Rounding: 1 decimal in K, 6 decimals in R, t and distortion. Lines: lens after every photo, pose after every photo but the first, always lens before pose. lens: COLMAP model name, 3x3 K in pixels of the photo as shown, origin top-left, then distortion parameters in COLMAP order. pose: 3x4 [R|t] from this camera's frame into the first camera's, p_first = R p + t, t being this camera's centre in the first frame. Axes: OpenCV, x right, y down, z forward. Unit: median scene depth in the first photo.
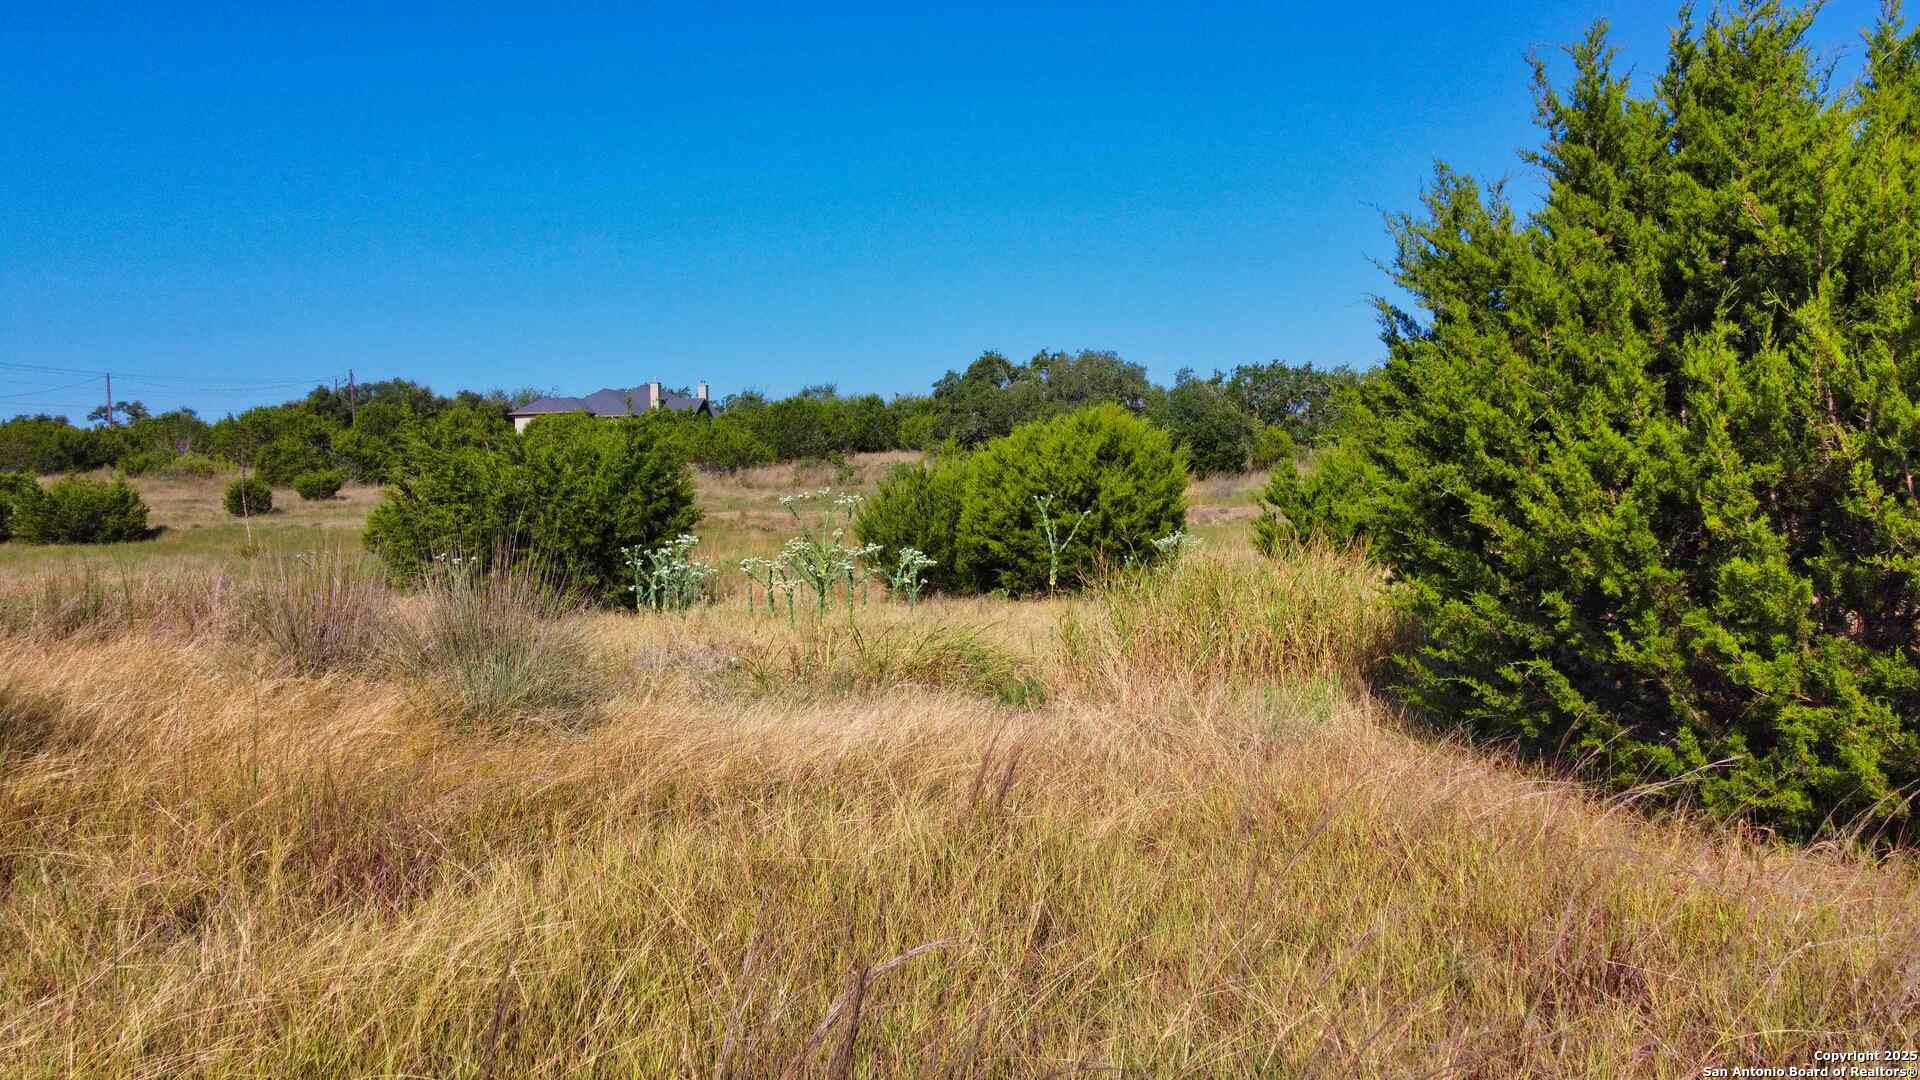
lens RADIAL K [[1475.9, 0, 971.0], [0, 1475.9, 530.1], [0, 0, 1]] dist [-0.001732, 0.043525]
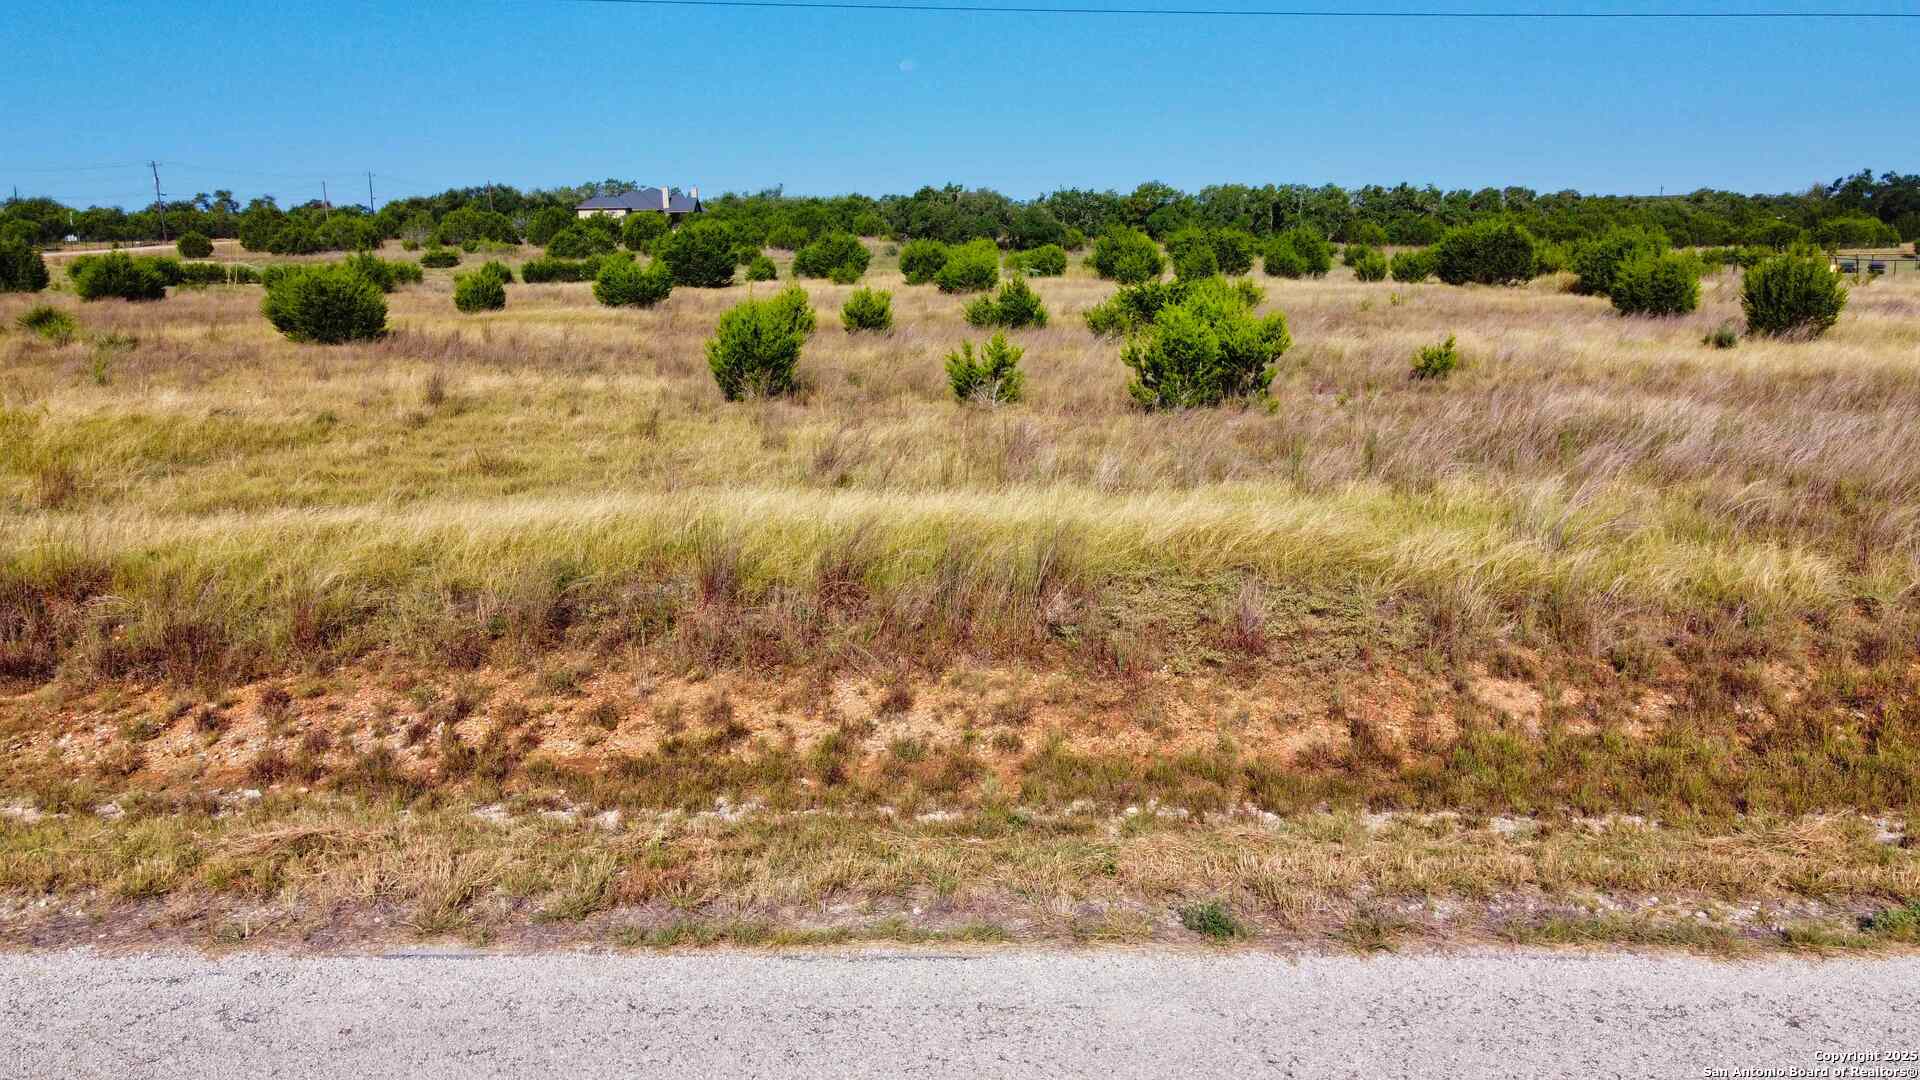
lens RADIAL K [[1475.9, 0, 961.1], [0, 1475.9, 539.4], [0, 0, 1]] dist [-0.001732, 0.043525]
pose [[0.990465, -0.023569, 0.135731, -0.223678], [0.001604, 0.987163, 0.159708, 0.025783], [-0.137753, -0.157967, 0.977789, -0.982678]]
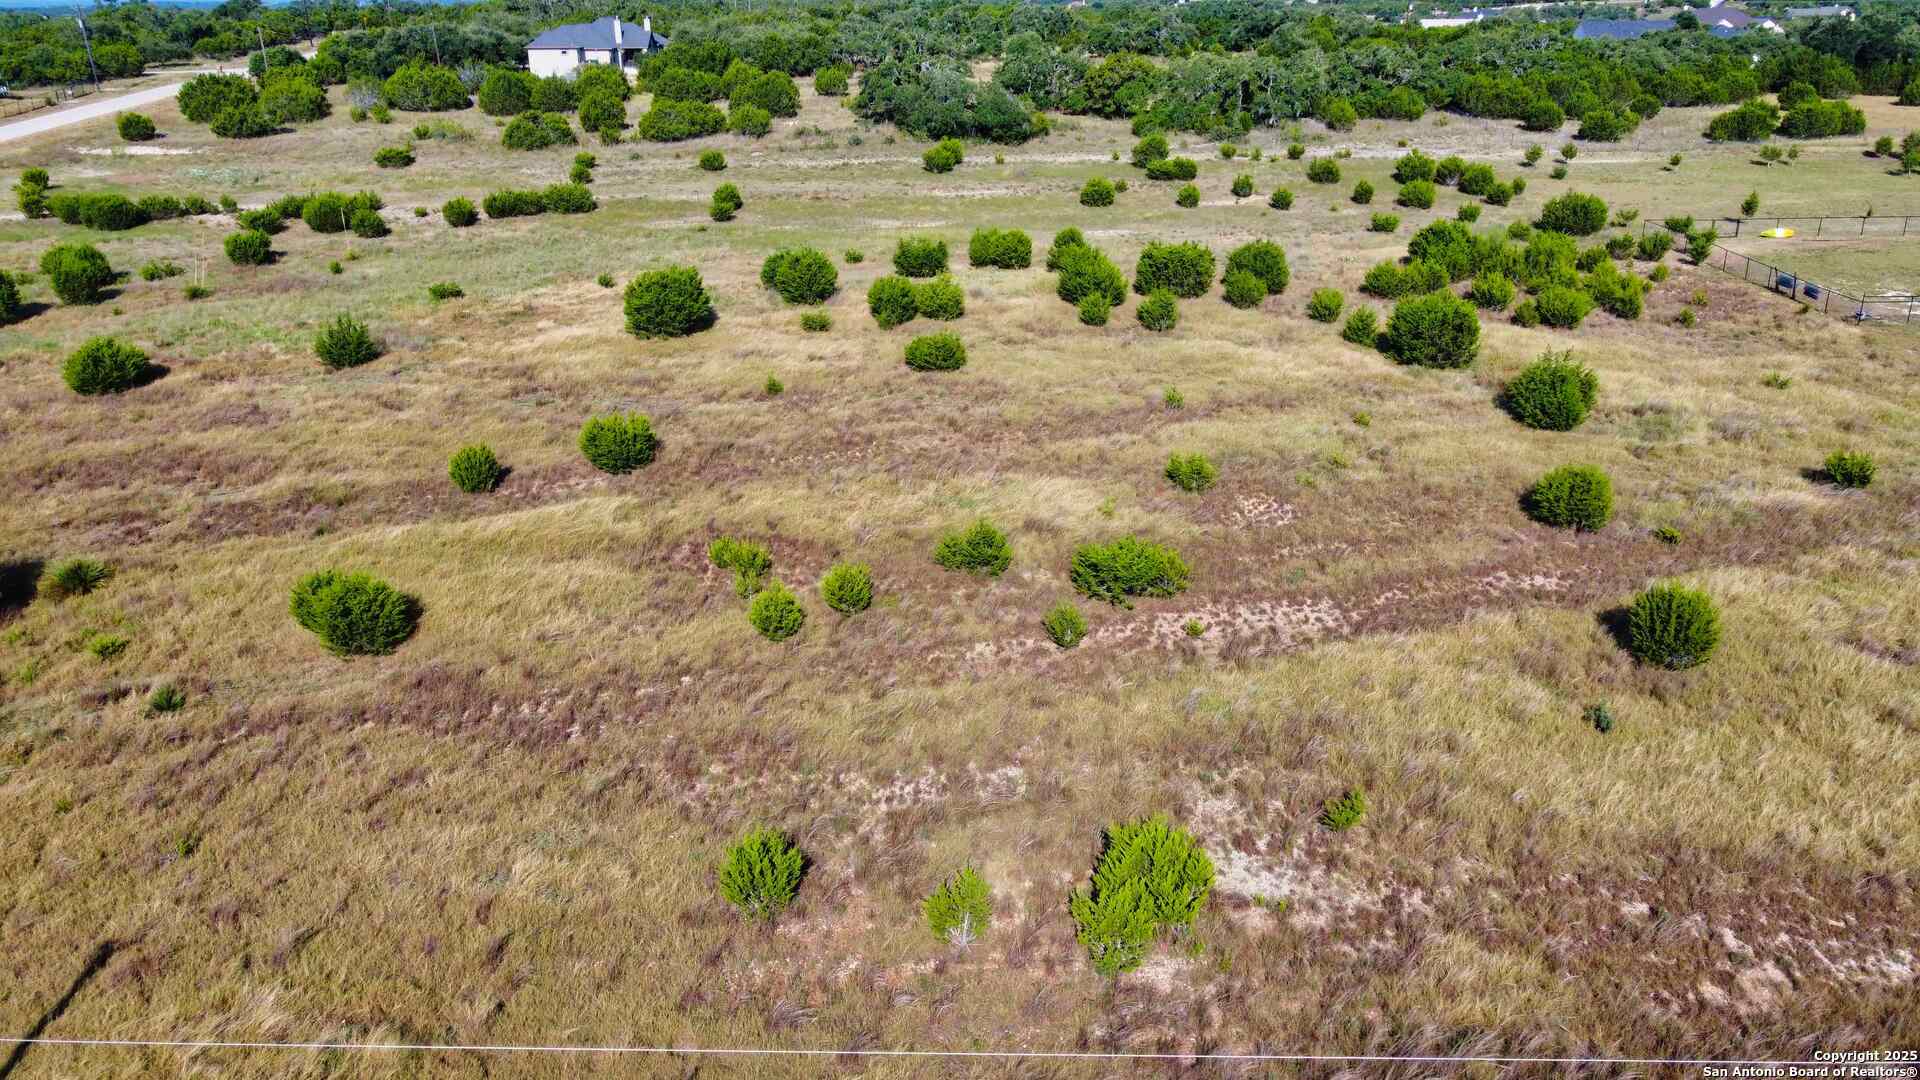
lens RADIAL K [[1475.9, 0, 961.1], [0, 1475.9, 538.7], [0, 0, 1]] dist [-0.001732, 0.043525]
pose [[0.986831, -0.050618, 0.153631, -0.226793], [-0.003990, 0.941870, 0.335955, -0.190312], [-0.161705, -0.332144, 0.929264, -0.984338]]
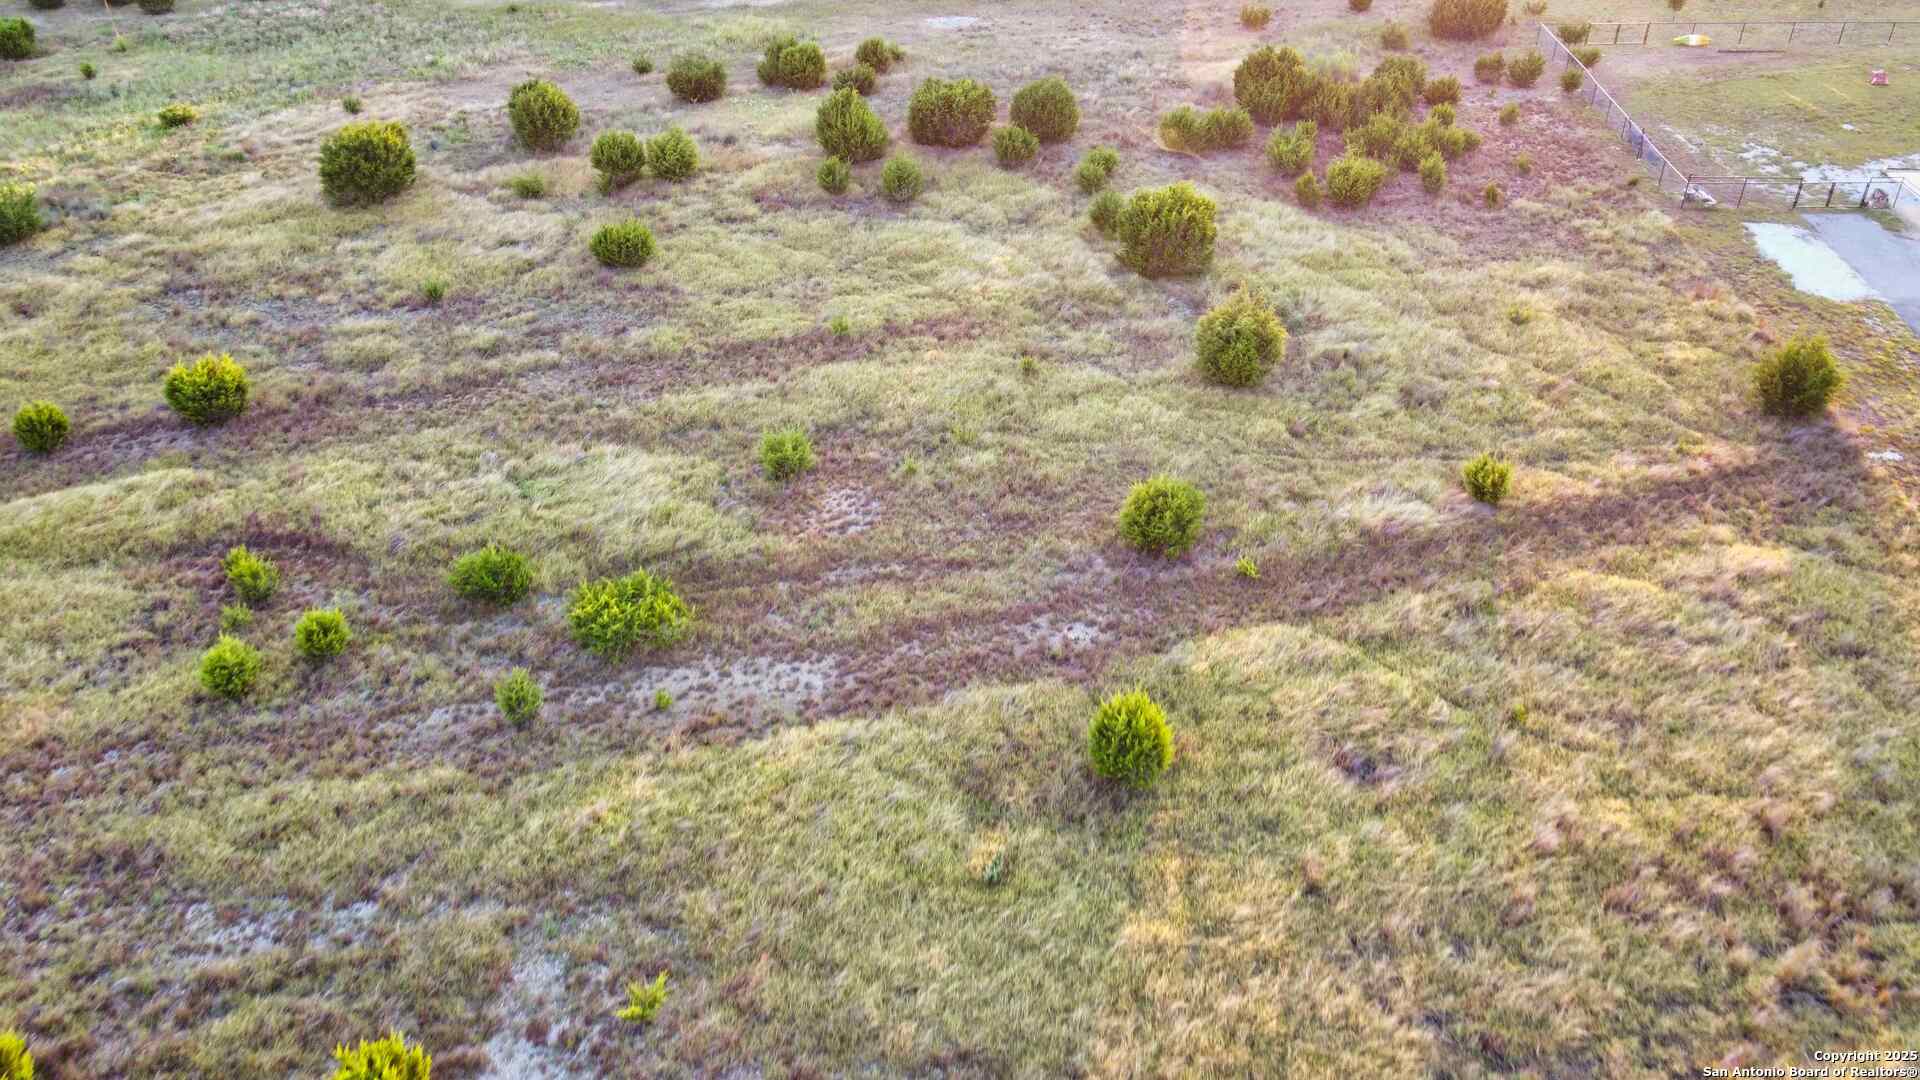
lens RADIAL K [[1475.9, 0, 970.5], [0, 1475.9, 530.8], [0, 0, 1]] dist [-0.001732, 0.043525]
pose [[0.995285, -0.050842, 0.082606, 0.033688], [-0.002844, 0.835964, 0.548778, -0.326572], [-0.096957, -0.546425, 0.831877, -0.907135]]
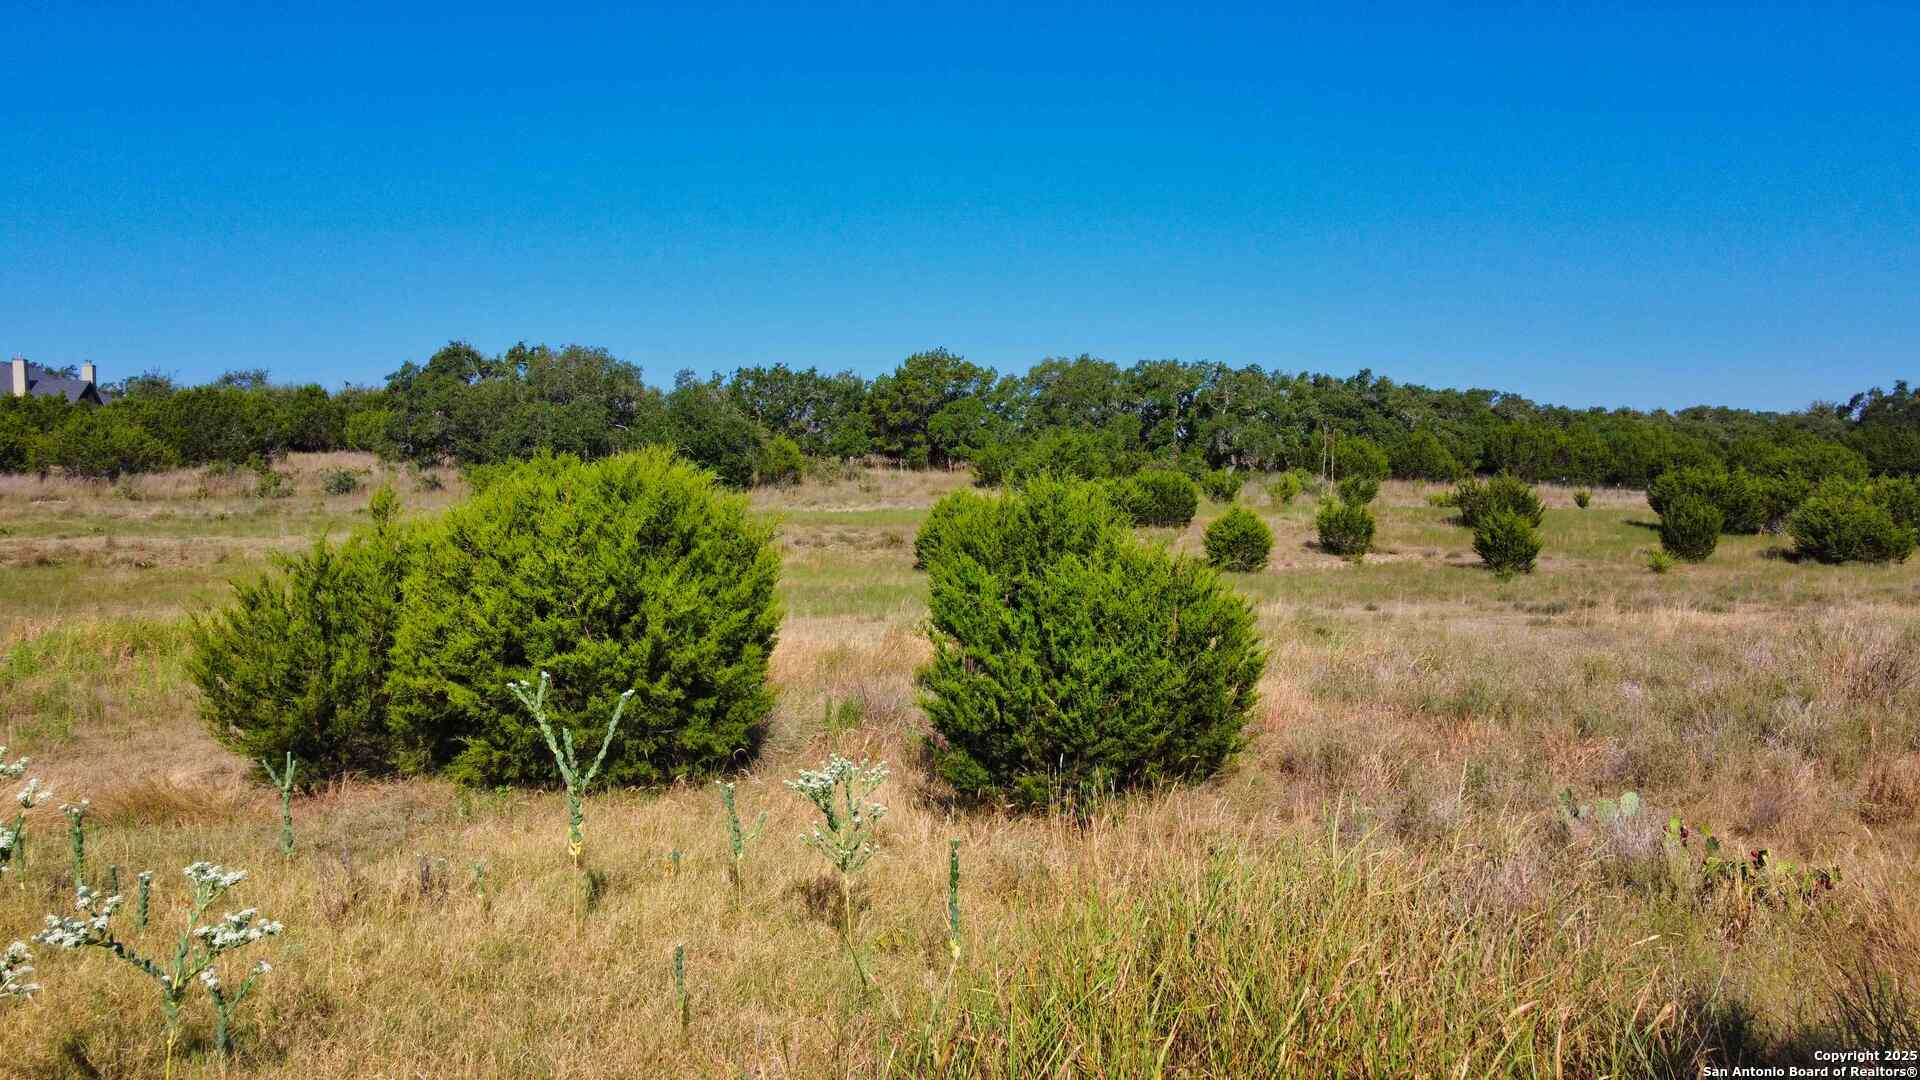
lens RADIAL K [[1475.9, 0, 966.3], [0, 1475.9, 527.7], [0, 0, 1]] dist [-0.001732, 0.043525]
pose [[0.941273, 0.000718, 0.337645, 0.001893], [-0.000698, 1.000000, -0.000180, -0.012581], [-0.337645, -0.000066, 0.941274, 0.089267]]
